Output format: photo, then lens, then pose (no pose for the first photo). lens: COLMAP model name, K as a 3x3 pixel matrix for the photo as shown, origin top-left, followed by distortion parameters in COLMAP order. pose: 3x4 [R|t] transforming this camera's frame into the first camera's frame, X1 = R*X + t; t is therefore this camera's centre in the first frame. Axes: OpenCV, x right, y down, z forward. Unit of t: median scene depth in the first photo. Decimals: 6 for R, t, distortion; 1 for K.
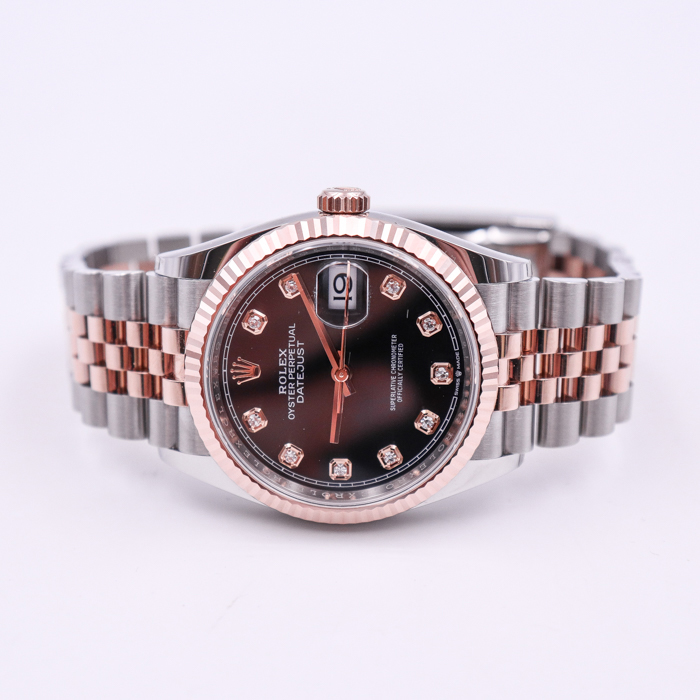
lens RADIAL K [[1381.8, 0, 350.0], [0, 1381.8, 350.0], [0, 0, 1]] dist [-0.023078, -0.044262]
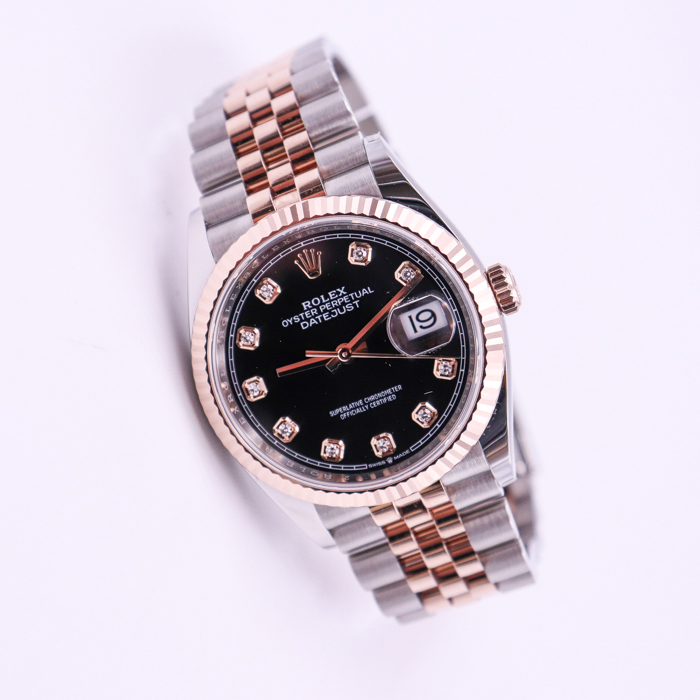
lens RADIAL K [[1381.8, 0, 350.0], [0, 1381.8, 350.0], [0, 0, 1]] dist [-0.023078, -0.044262]
pose [[0.385114, 0.919418, 0.079735, -0.085837], [-0.919859, 0.389395, -0.047235, 0.059455], [-0.074477, -0.055154, 0.995696, 0.004536]]
